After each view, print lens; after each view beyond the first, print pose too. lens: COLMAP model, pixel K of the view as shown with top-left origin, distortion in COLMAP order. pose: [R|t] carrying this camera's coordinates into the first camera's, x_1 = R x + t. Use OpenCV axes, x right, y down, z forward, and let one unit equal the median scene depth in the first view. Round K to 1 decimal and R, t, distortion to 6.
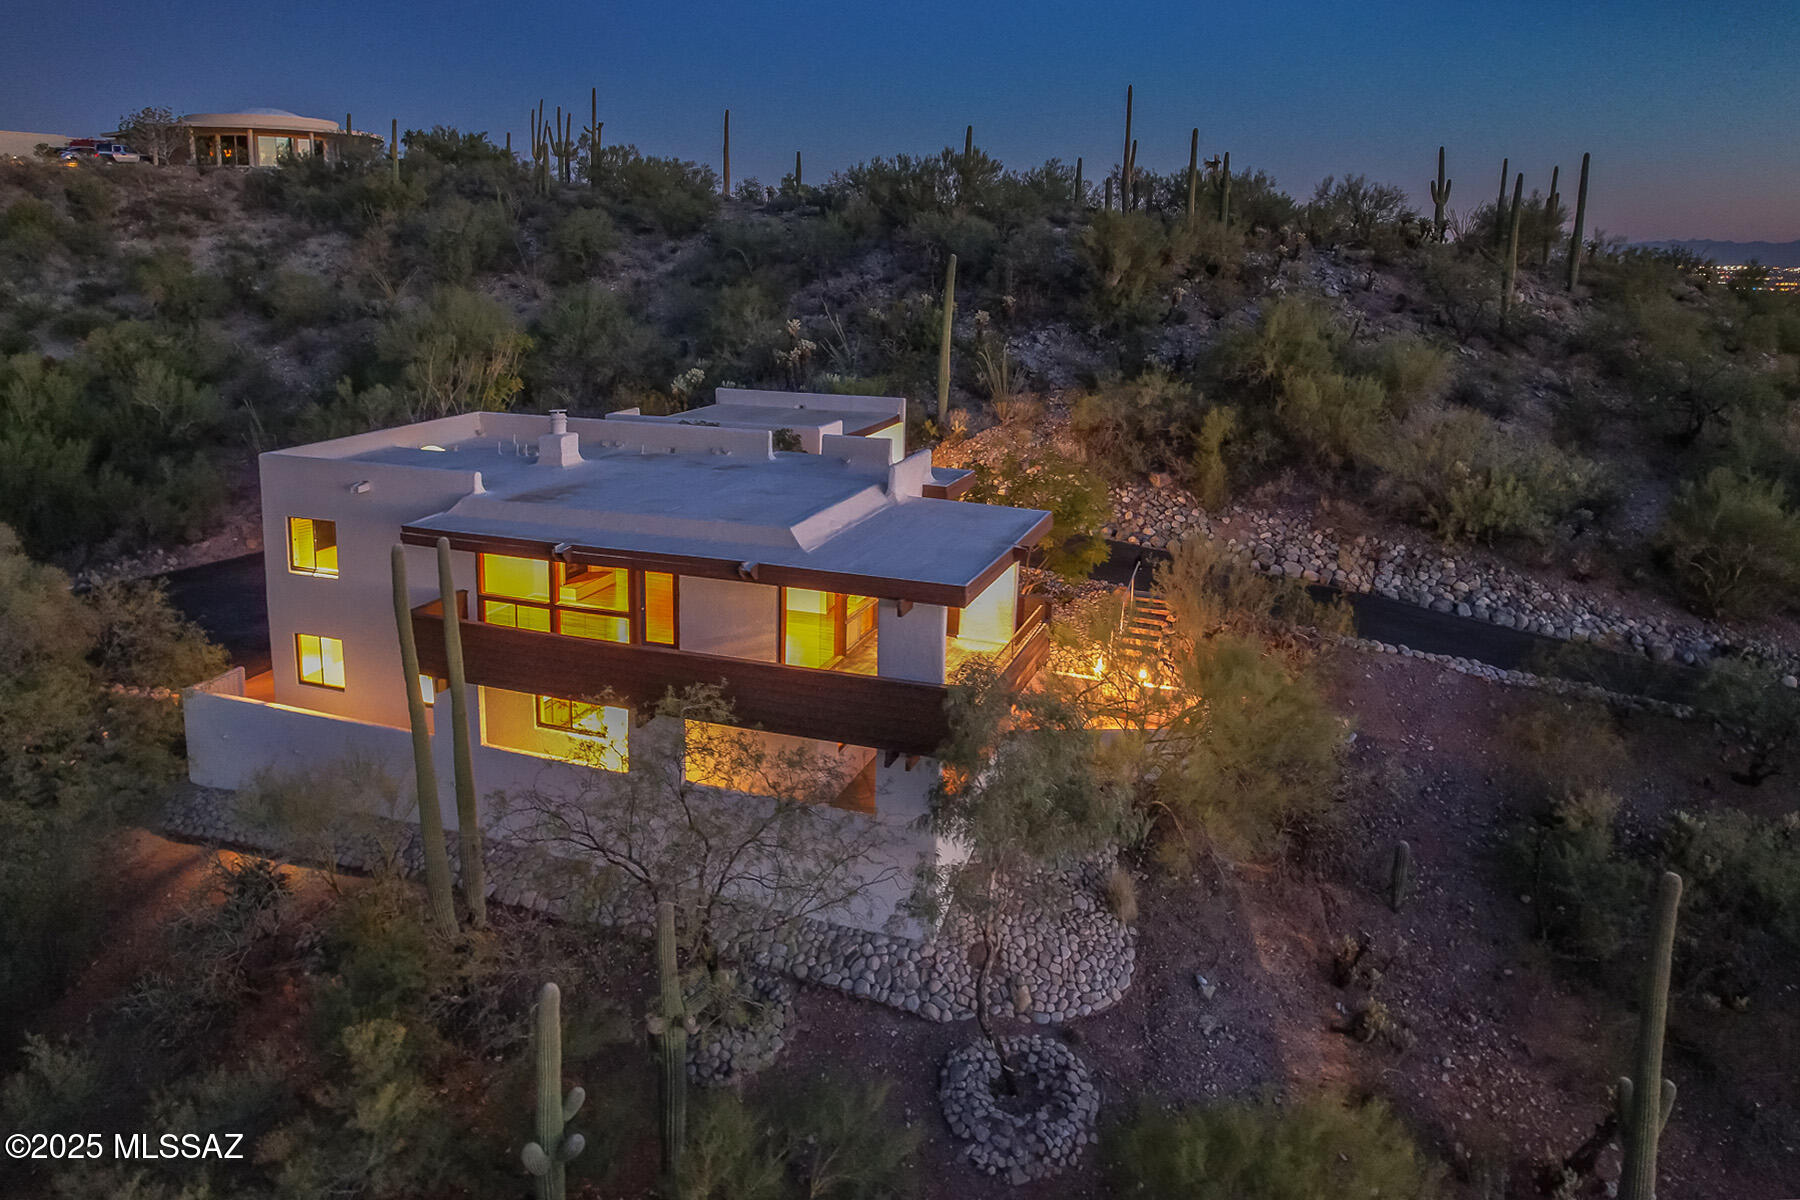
lens RADIAL K [[1135.9, 0, 906.6], [0, 1135.9, 649.2], [0, 0, 1]] dist [-0.044426, -0.000376]
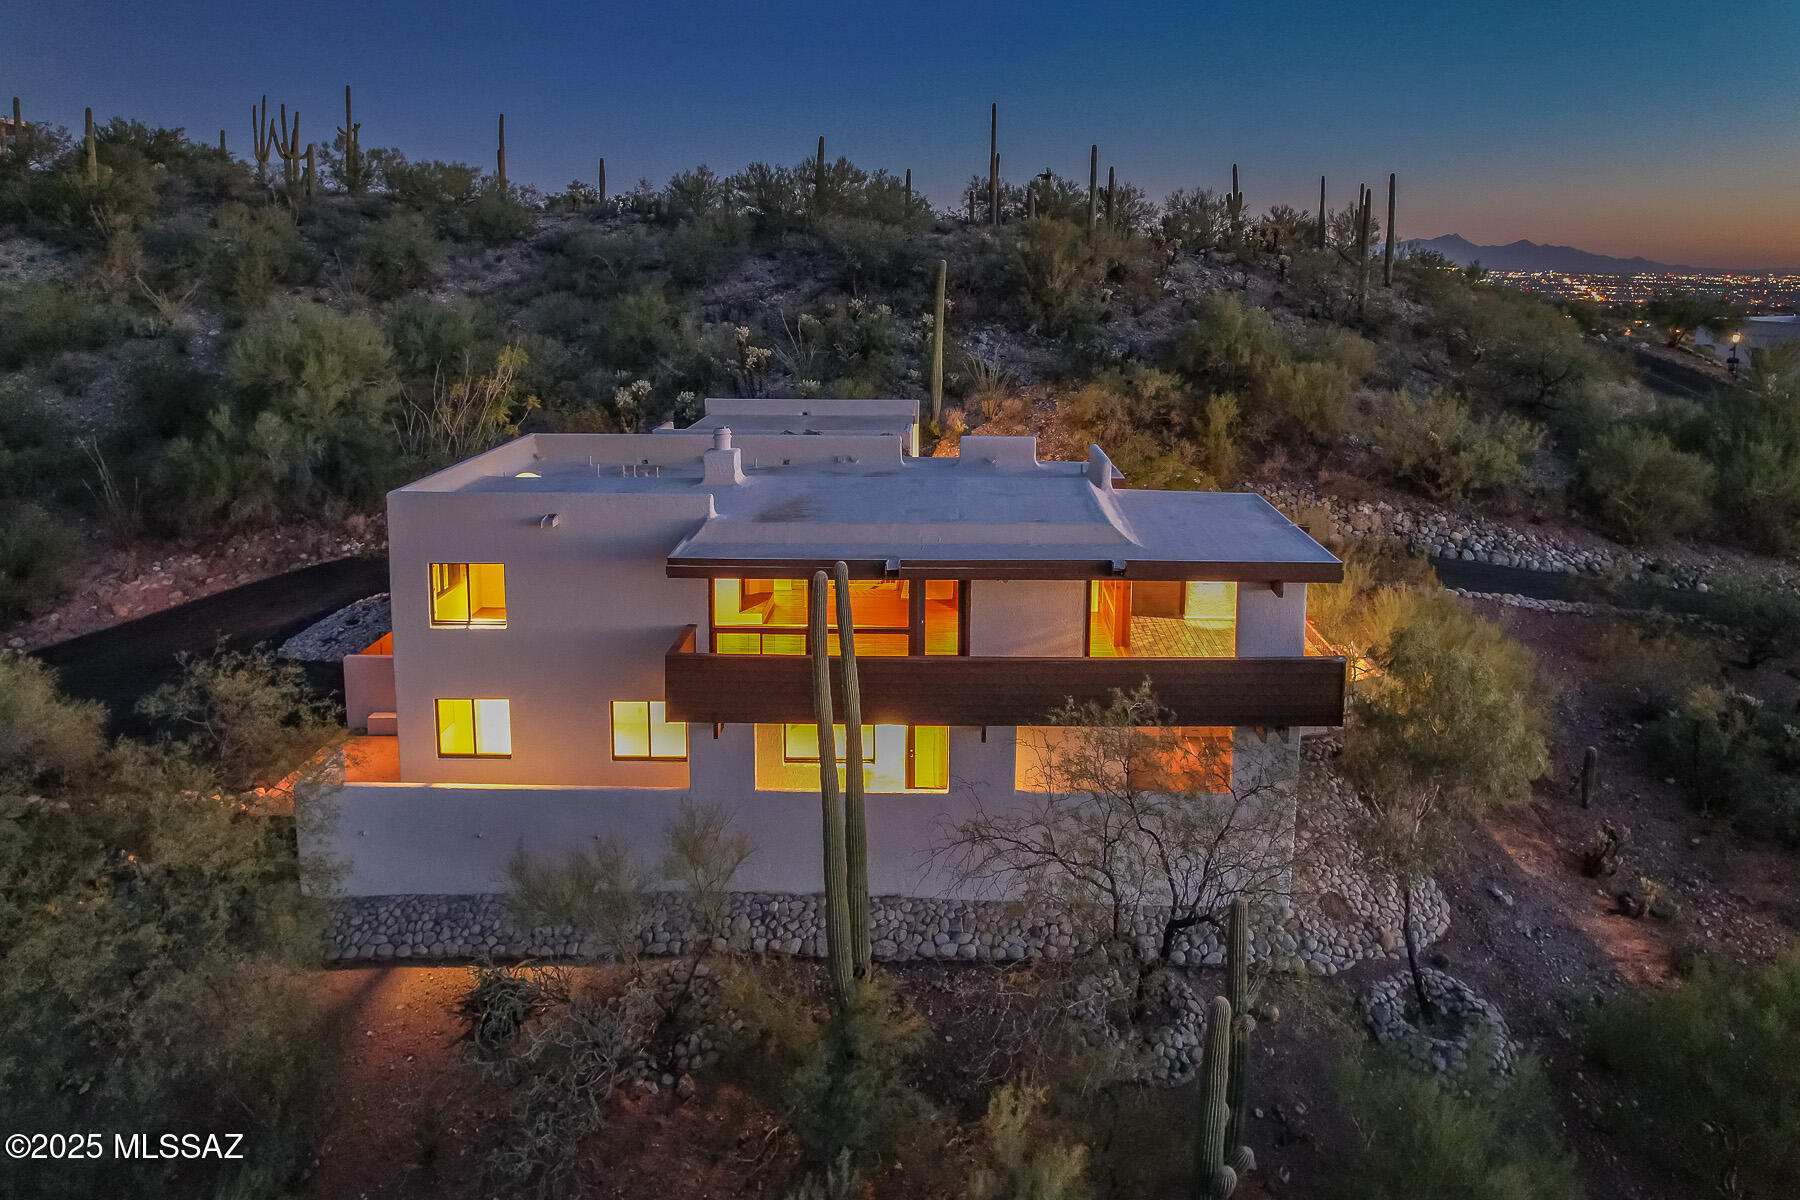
lens RADIAL K [[1125.6, 0, 900.0], [0, 1125.6, 600.0], [0, 0, 1]] dist [-0.072387, 0.053250]
pose [[0.945904, -0.098865, 0.309017, -0.451255], [0.111727, 0.993445, -0.024160, -0.028155], [-0.304603, 0.057379, 0.950749, 0.081034]]
